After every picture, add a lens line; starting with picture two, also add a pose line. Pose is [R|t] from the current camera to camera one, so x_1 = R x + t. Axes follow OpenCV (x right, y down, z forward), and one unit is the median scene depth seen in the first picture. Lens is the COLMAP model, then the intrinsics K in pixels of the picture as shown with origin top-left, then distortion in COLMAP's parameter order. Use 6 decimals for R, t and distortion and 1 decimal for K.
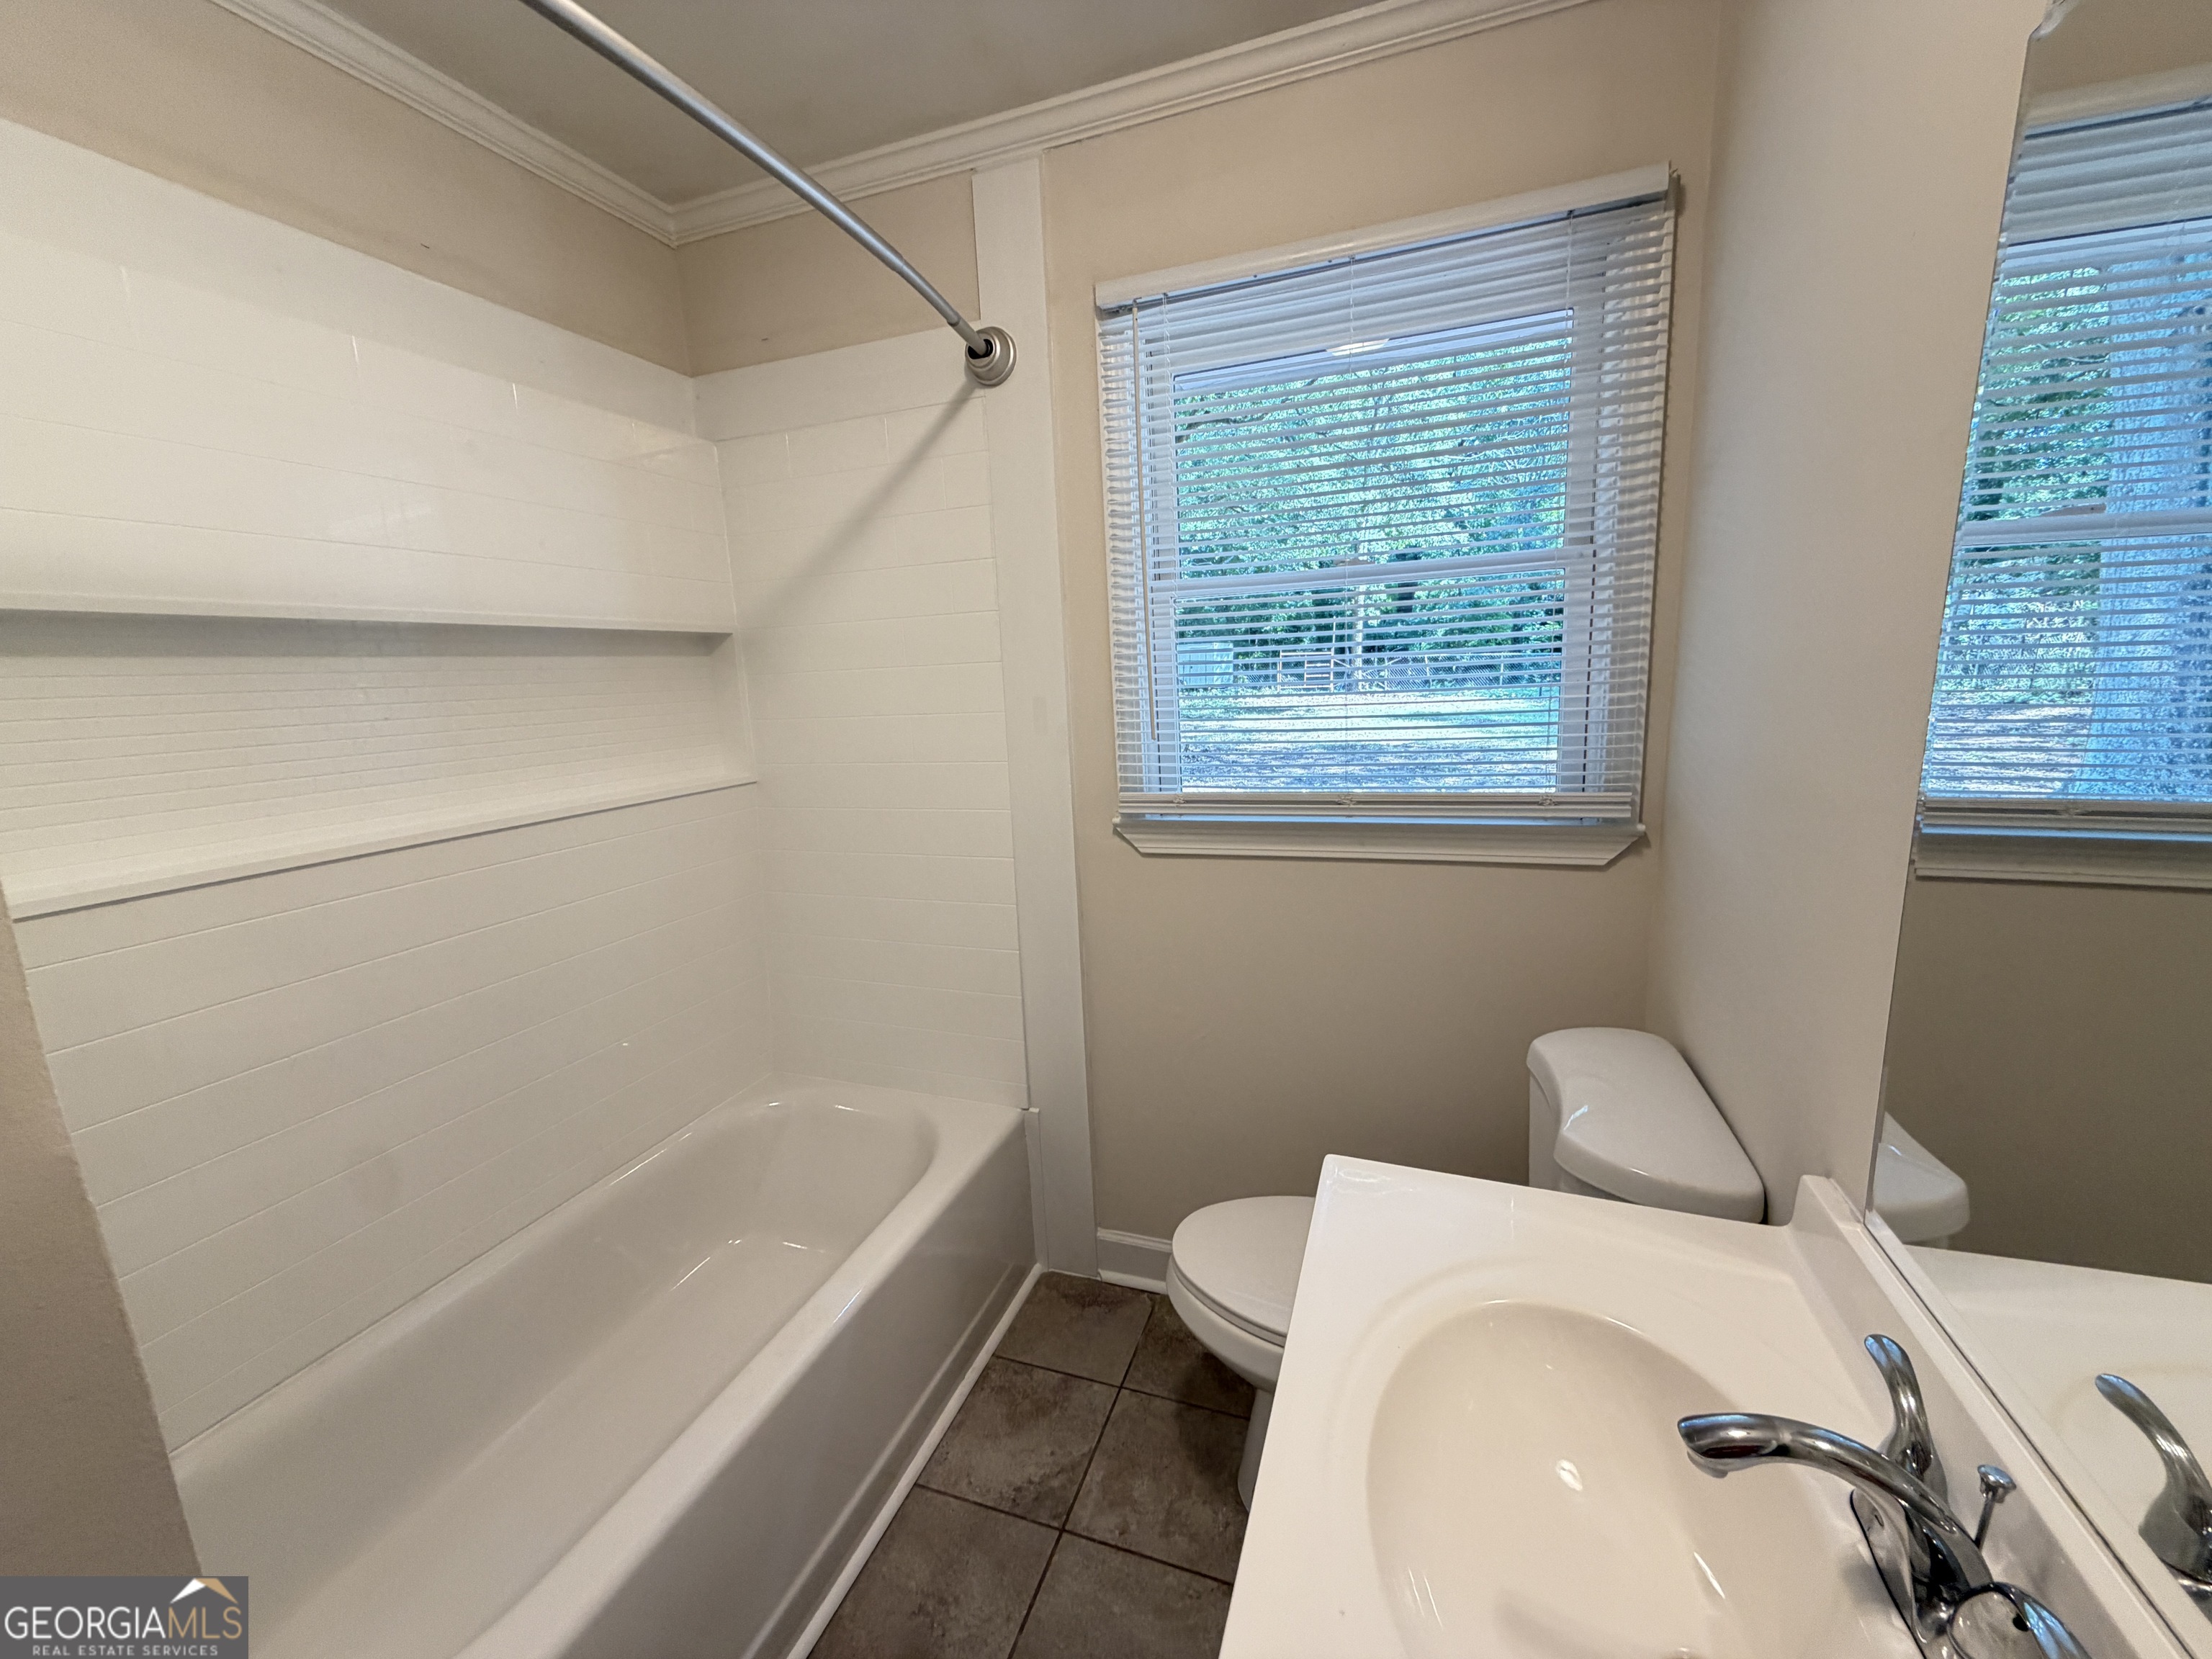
lens RADIAL K [[879.9, 0, 1097.9], [0, 879.9, 830.3], [0, 0, 1]] dist [-0.000830, 0.000243]
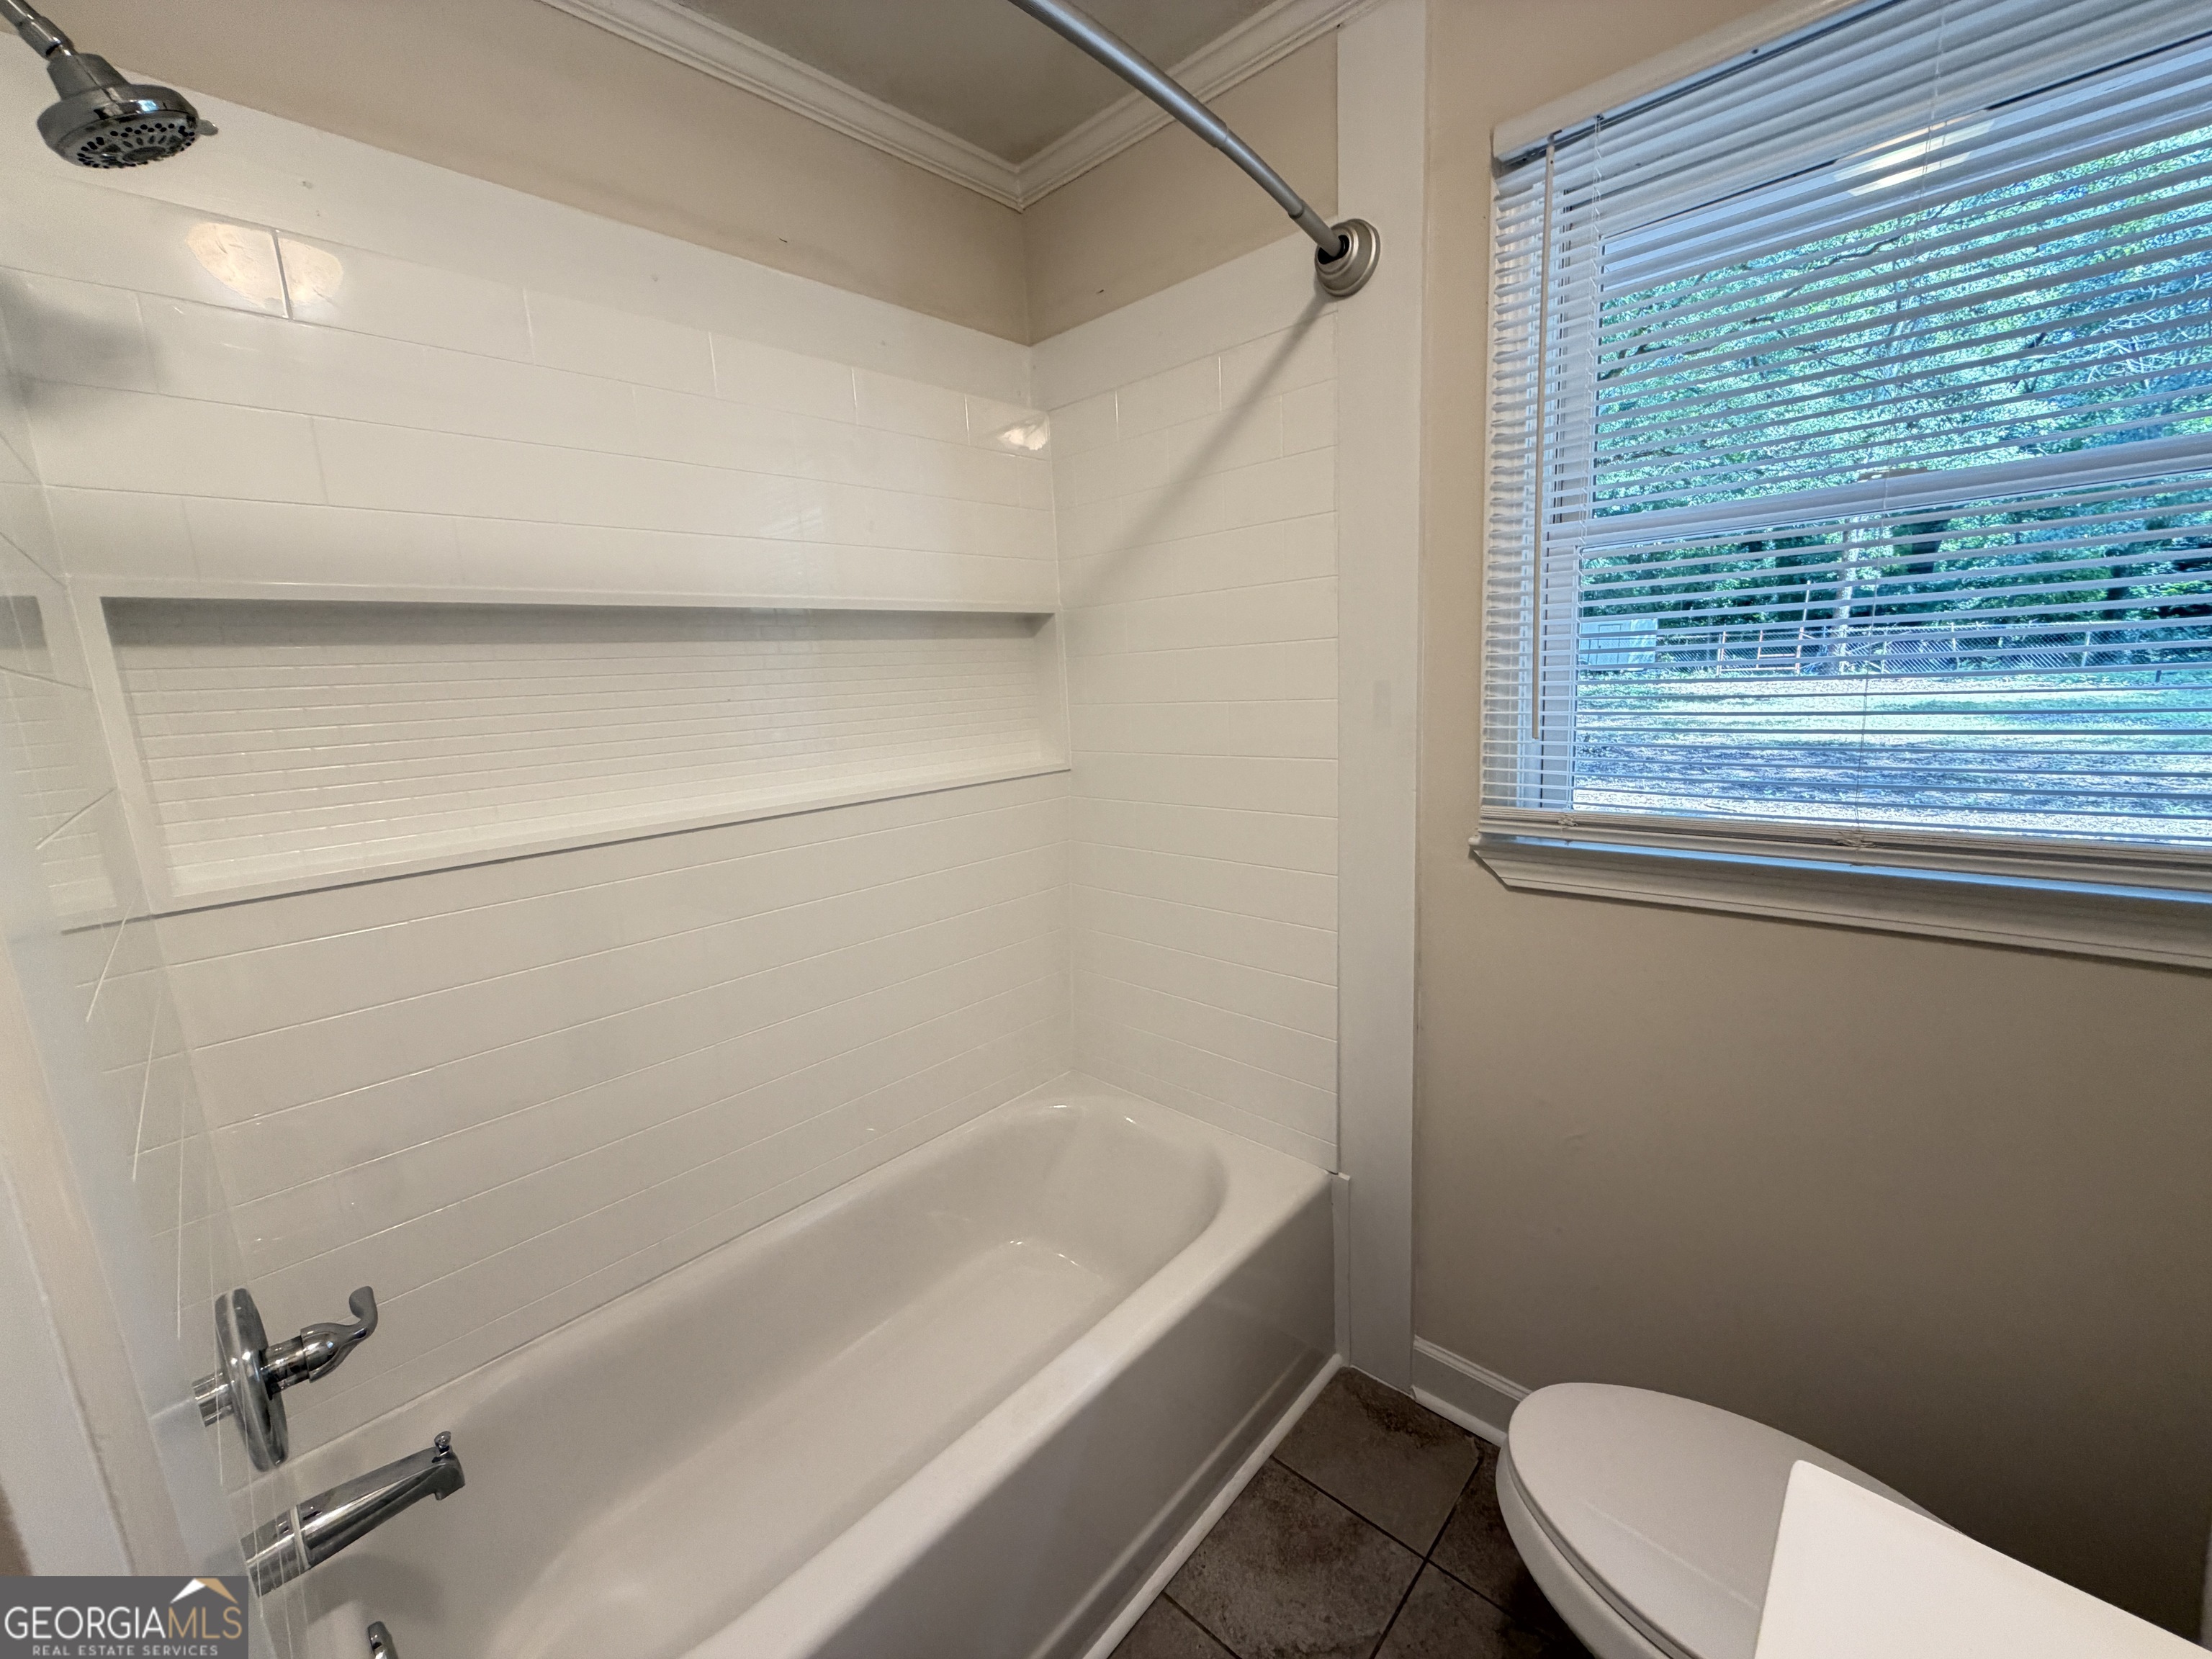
lens RADIAL K [[879.9, 0, 1097.9], [0, 879.9, 830.3], [0, 0, 1]] dist [-0.000830, 0.000243]
pose [[0.918849, 0.068010, -0.388704, 0.016242], [-0.060941, 0.997675, 0.030502, -0.023224], [0.389875, -0.004339, 0.920858, 0.151375]]
